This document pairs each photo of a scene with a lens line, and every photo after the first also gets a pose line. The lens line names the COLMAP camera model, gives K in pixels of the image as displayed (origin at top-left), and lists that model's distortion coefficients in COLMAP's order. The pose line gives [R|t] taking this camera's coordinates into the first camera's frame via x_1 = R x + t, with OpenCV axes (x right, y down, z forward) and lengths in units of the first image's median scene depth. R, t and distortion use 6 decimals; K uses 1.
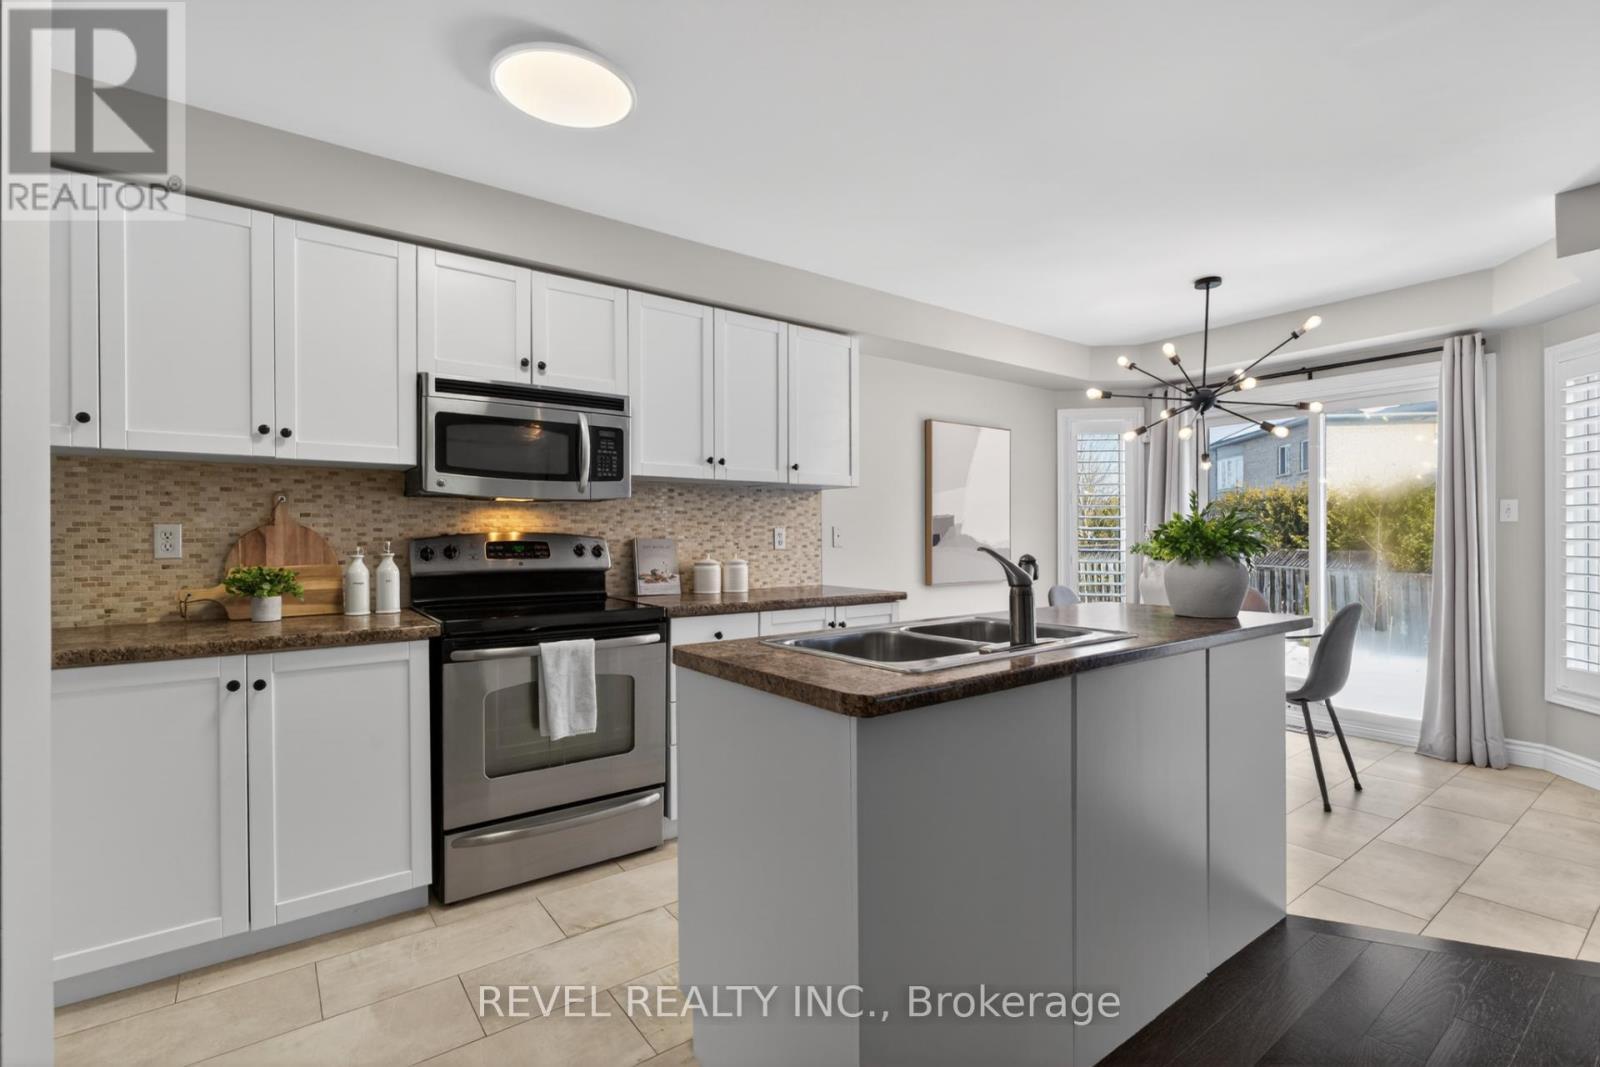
lens RADIAL K [[724.5, 0, 805.4], [0, 724.5, 535.9], [0, 0, 1]] dist [-0.005824, -0.001026]
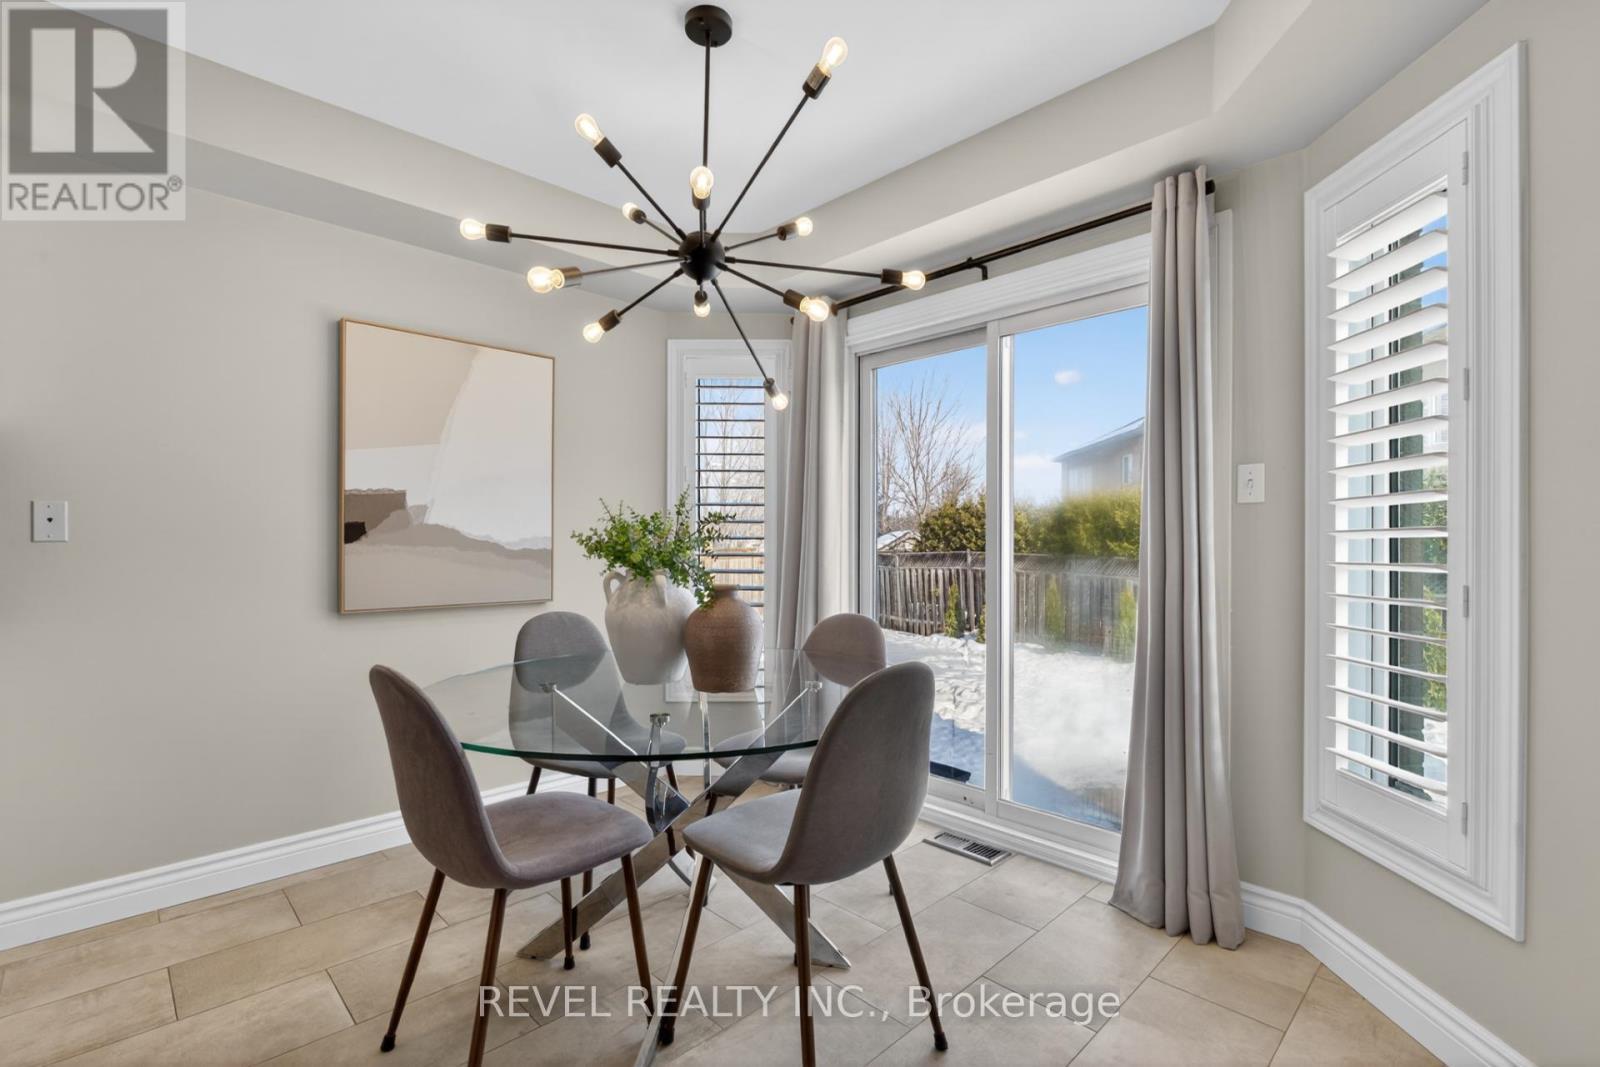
lens RADIAL K [[724.5, 0, 789.6], [0, 724.5, 538.9], [0, 0, 1]] dist [-0.005824, -0.001026]
pose [[0.991277, 0.007158, 0.131601, 0.532385], [-0.006314, 0.999957, -0.006824, 0.014922], [-0.131645, 0.005934, 0.991279, 0.473219]]
